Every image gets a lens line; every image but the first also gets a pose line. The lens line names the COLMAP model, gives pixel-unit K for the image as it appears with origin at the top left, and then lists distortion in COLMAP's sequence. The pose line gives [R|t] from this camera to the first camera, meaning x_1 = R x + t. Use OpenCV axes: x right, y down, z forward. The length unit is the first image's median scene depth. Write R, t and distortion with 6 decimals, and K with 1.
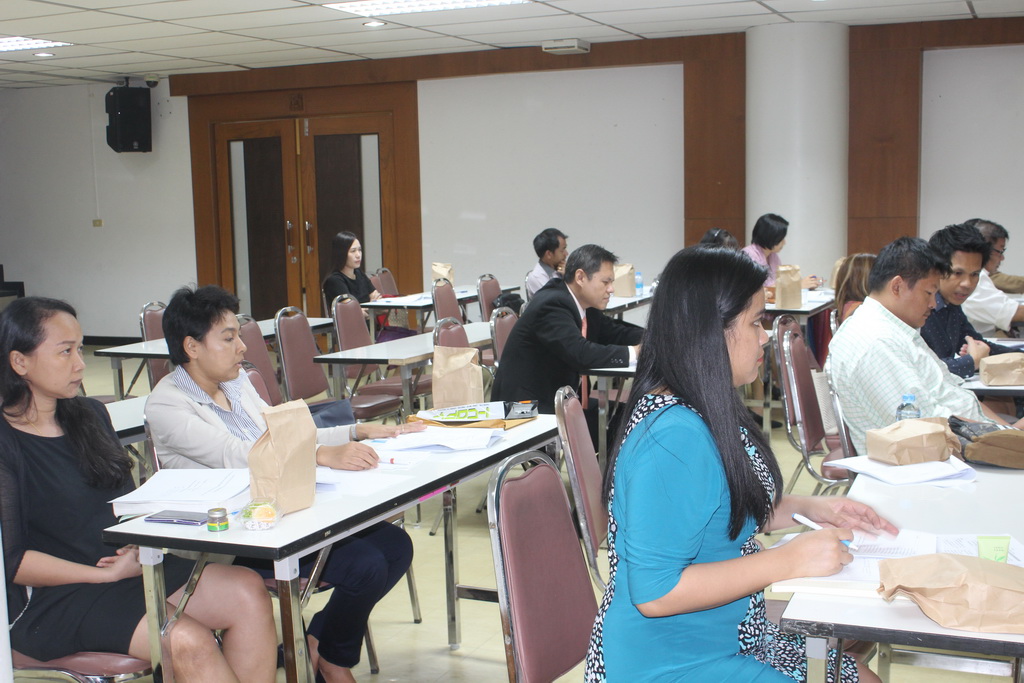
lens RADIAL K [[1293.9, 0, 512.0], [0, 1293.9, 341.5], [0, 0, 1]] dist [-0.100946, 0.017114]
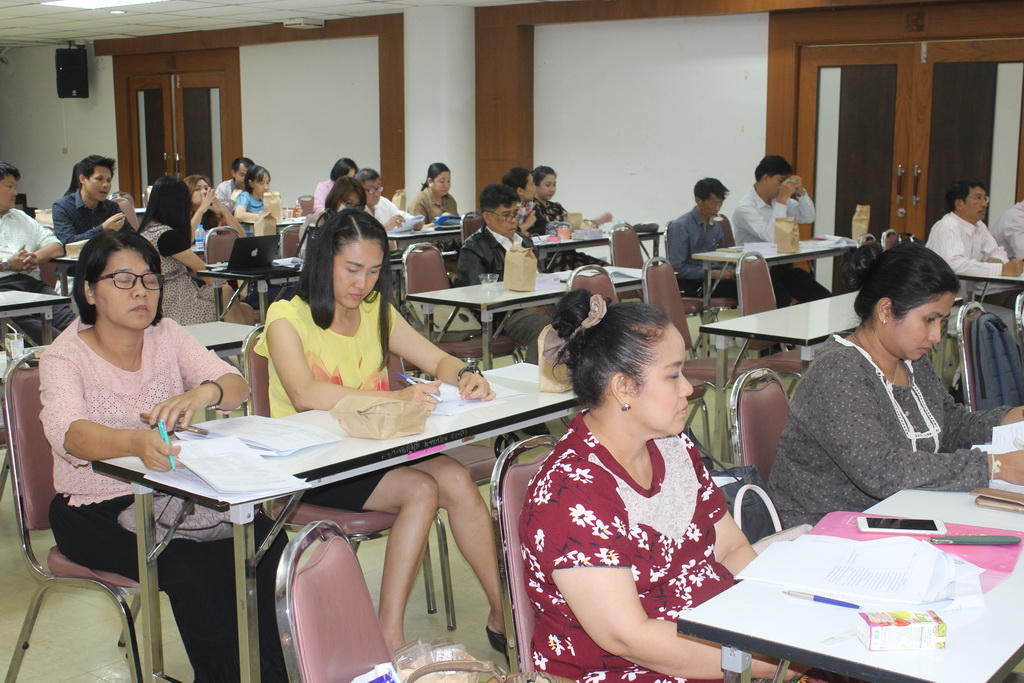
lens RADIAL K [[1293.9, 0, 512.0], [0, 1293.9, 341.5], [0, 0, 1]] dist [-0.100946, 0.017114]
pose [[0.966668, 0.065654, -0.247474, 0.504956], [-0.053893, 0.997085, 0.054008, 0.007783], [0.250299, -0.038871, 0.967388, -0.178657]]
